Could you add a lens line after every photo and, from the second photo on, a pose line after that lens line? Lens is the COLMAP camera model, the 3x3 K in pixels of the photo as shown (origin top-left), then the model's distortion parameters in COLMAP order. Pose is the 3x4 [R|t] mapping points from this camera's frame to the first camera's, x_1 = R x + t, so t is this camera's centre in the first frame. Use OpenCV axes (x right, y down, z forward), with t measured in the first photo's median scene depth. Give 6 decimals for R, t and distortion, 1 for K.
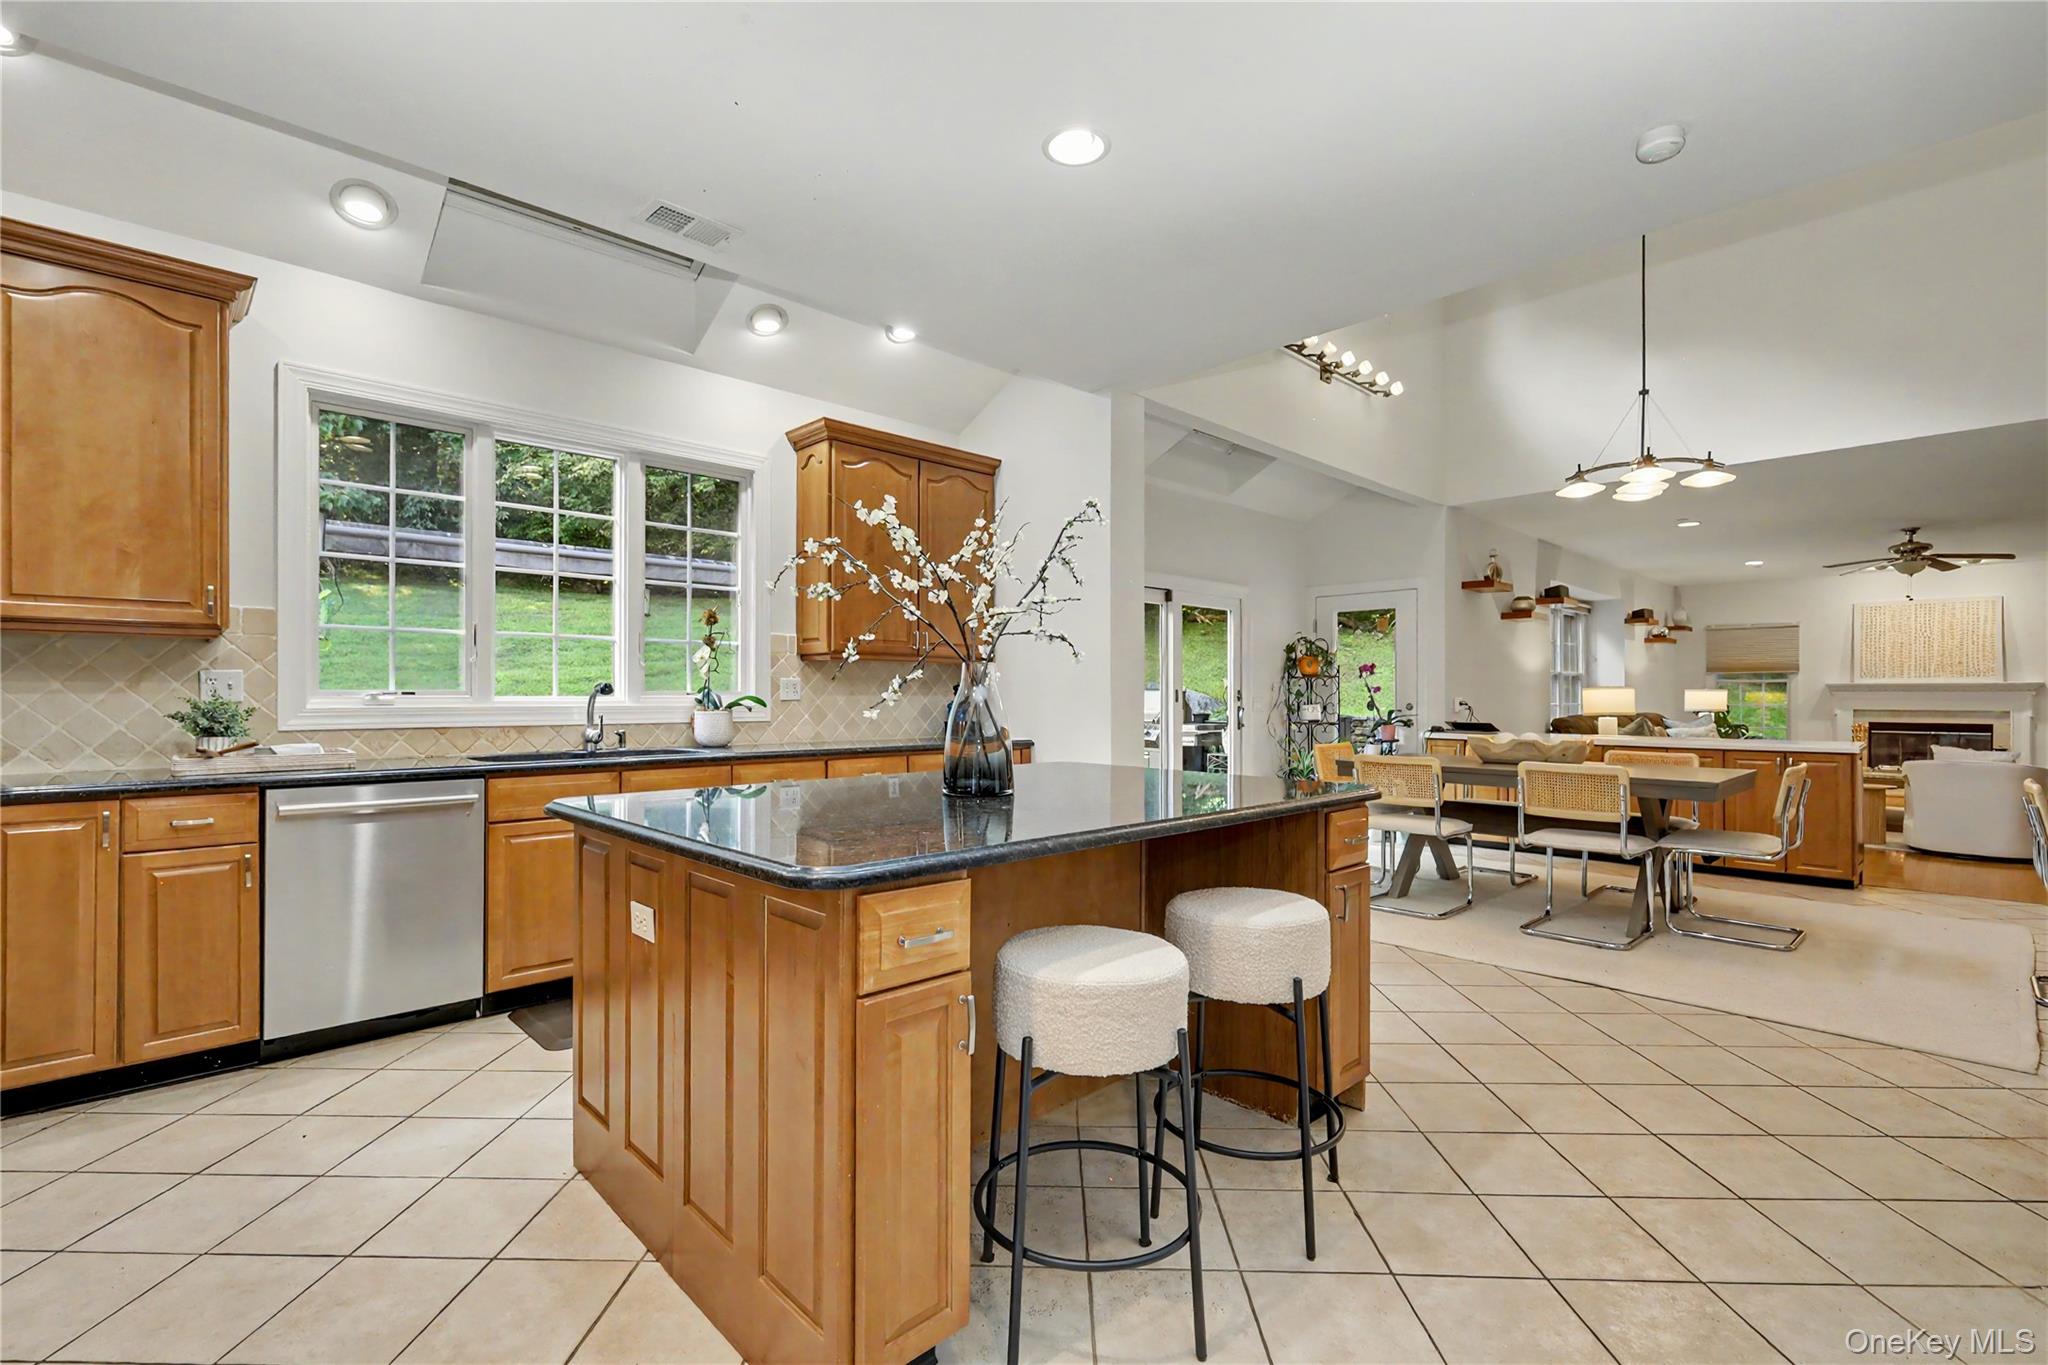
lens RADIAL K [[896.9, 0, 1026.7], [0, 896.9, 691.9], [0, 0, 1]] dist [0.005189, 0.000629]
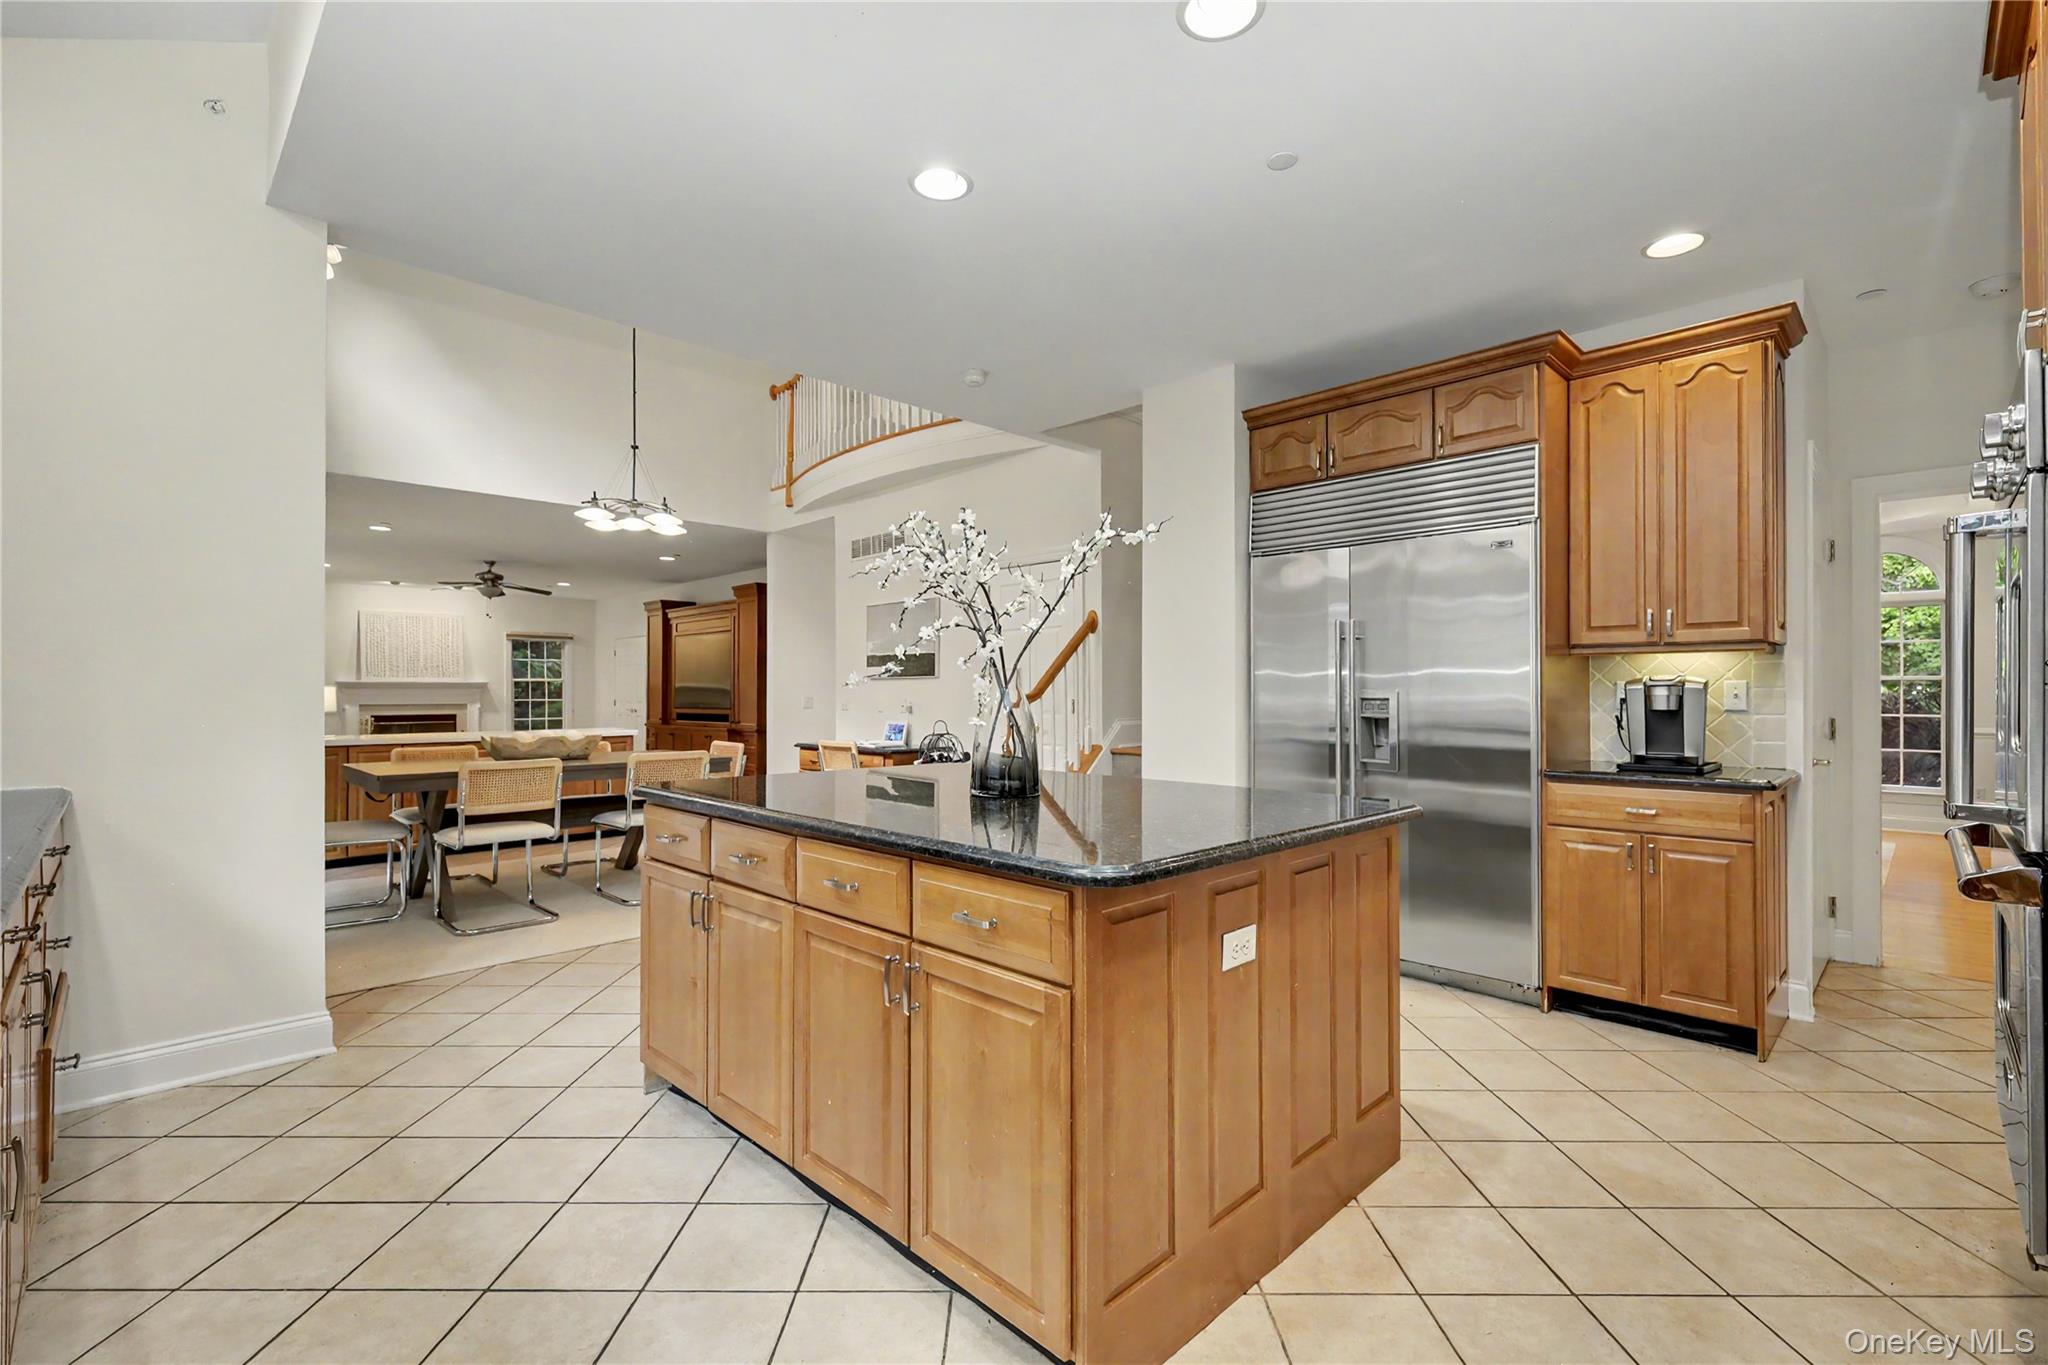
lens RADIAL K [[896.9, 0, 1016.5], [0, 896.9, 687.8], [0, 0, 1]] dist [0.005189, 0.000629]
pose [[-0.024478, -0.000283, 0.999700, -0.339705], [-0.000776, 1.000000, 0.000264, -0.003867], [-0.999700, -0.000769, -0.024478, 0.315445]]
